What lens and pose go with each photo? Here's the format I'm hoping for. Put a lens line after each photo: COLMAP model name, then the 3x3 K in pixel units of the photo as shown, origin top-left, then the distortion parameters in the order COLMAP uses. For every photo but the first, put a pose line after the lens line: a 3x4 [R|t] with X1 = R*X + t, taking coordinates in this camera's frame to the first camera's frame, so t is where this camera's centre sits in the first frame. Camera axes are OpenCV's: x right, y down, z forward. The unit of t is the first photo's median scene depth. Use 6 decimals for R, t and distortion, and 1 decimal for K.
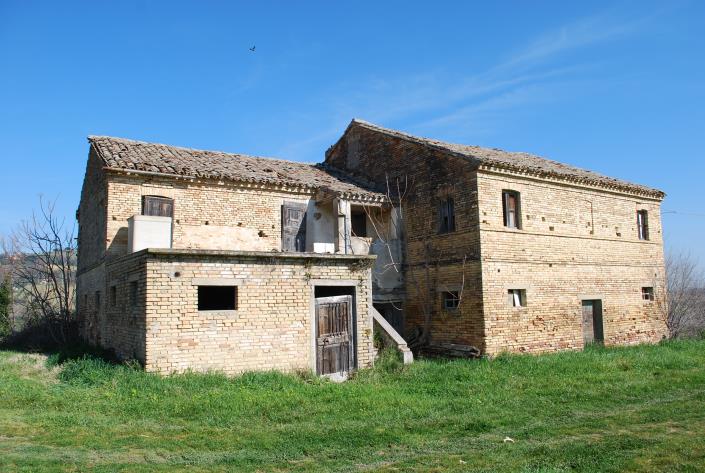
lens RADIAL K [[557.4, 0, 352.5], [0, 557.4, 236.5], [0, 0, 1]] dist [-0.076891, -0.000822]
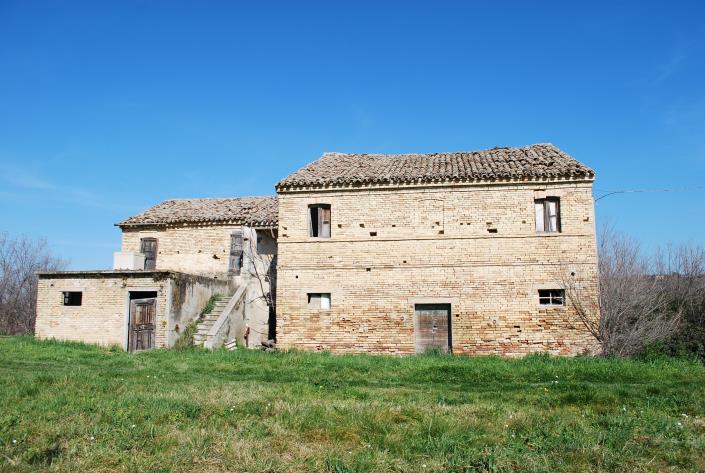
lens RADIAL K [[557.4, 0, 352.5], [0, 557.4, 236.5], [0, 0, 1]] dist [-0.076891, -0.000822]
pose [[0.744090, -0.089539, -0.662052, 1.043193], [0.065628, 0.995981, -0.060941, 0.052430], [0.664848, 0.001896, 0.746976, 0.203355]]
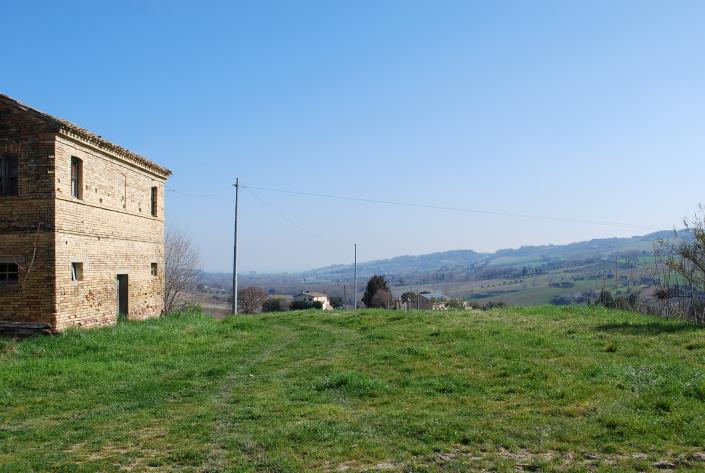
lens RADIAL K [[735.2, 0, 352.5], [0, 735.2, 236.5], [0, 0, 1]] dist [-0.007892, -0.007681]
pose [[0.566948, 0.045282, 0.822508, -0.456223], [-0.094971, 0.995423, 0.010661, -0.007710], [-0.818261, -0.084158, 0.568654, -0.101054]]
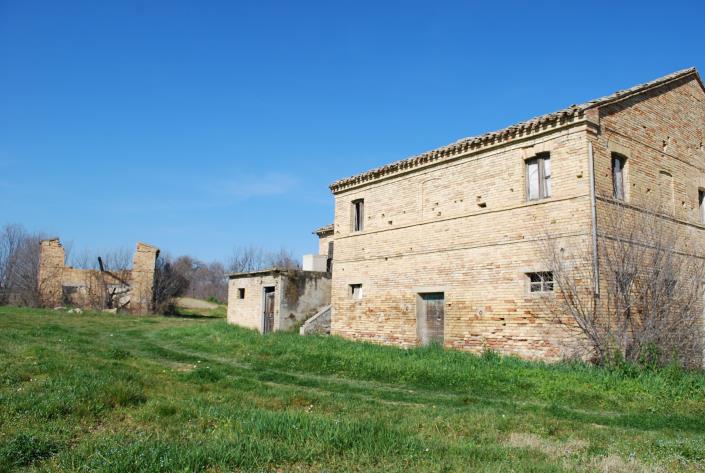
lens RADIAL K [[557.4, 0, 352.5], [0, 557.4, 236.5], [0, 0, 1]] dist [-0.076891, -0.000822]
pose [[0.060854, -0.125110, -0.990275, 1.401661], [0.092201, 0.988576, -0.119230, 0.129525], [0.993879, -0.084048, 0.071695, 0.875499]]
